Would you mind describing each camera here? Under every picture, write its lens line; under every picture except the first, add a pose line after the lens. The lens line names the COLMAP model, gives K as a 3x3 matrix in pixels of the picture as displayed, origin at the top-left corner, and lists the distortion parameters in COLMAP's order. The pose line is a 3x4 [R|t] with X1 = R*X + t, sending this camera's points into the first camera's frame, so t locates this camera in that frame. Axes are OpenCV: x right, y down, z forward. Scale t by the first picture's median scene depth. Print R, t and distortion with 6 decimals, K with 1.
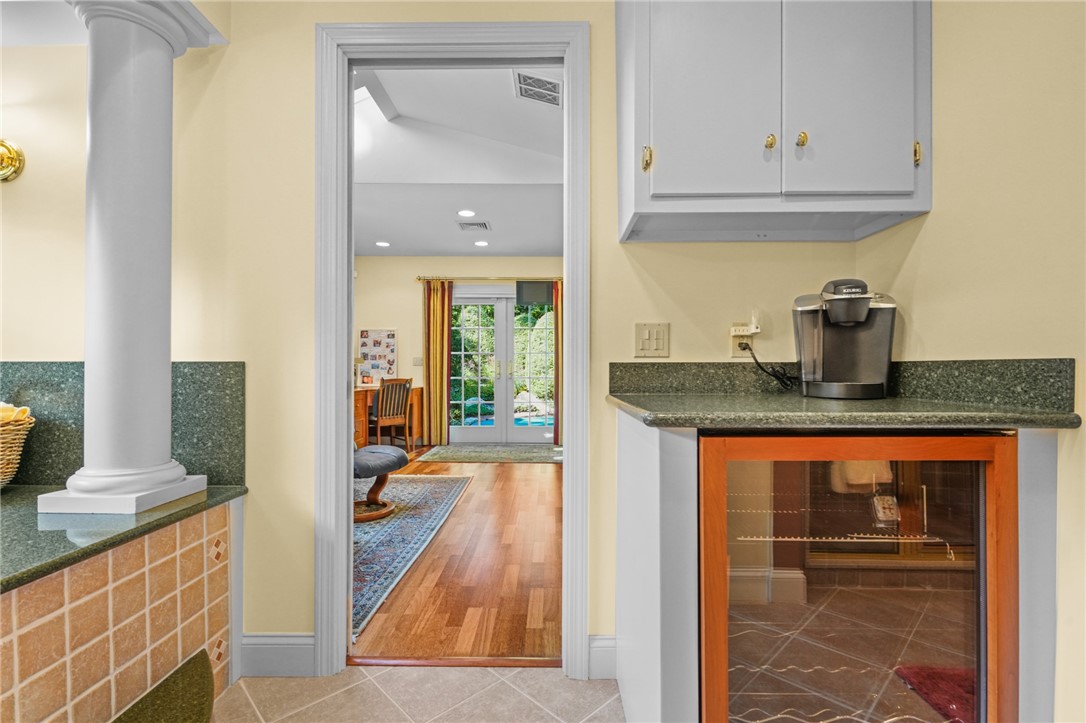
lens RADIAL K [[482.4, 0, 542.6], [0, 482.4, 371.3], [0, 0, 1]] dist [-0.000687, -0.003409]
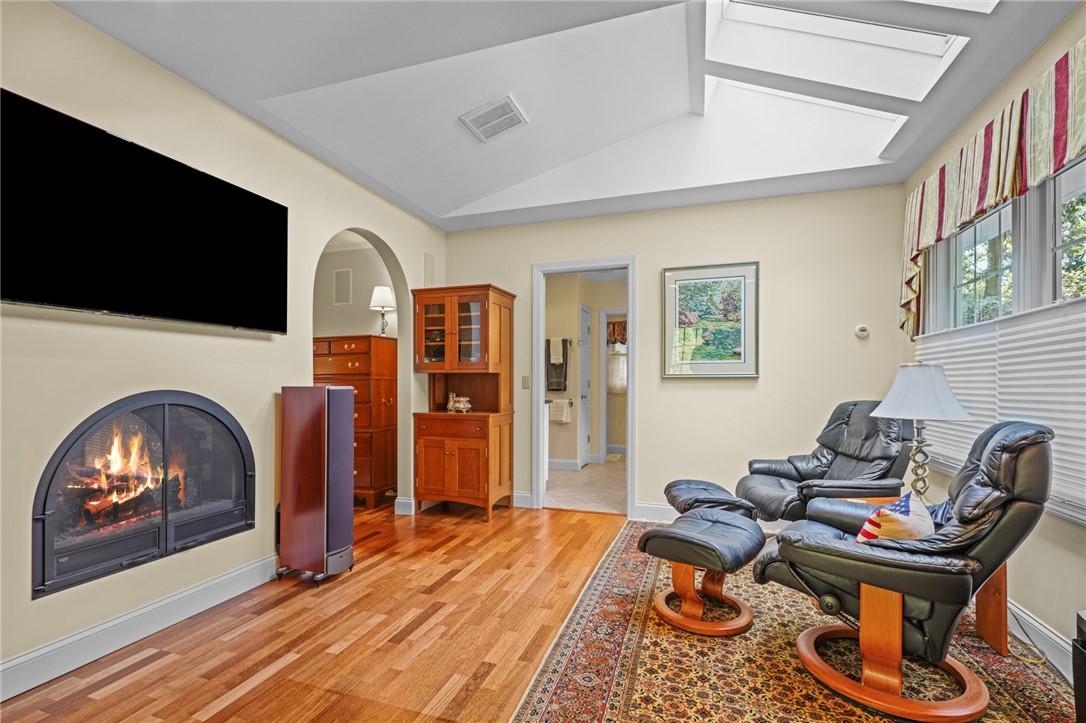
lens RADIAL K [[482.4, 0, 542.6], [0, 482.4, 371.3], [0, 0, 1]] dist [-0.000687, -0.003409]
pose [[-0.953155, 0.000625, 0.302482, -0.435820], [-0.003179, 0.999922, -0.012083, -0.053400], [-0.302466, -0.012478, -0.953078, 2.049911]]
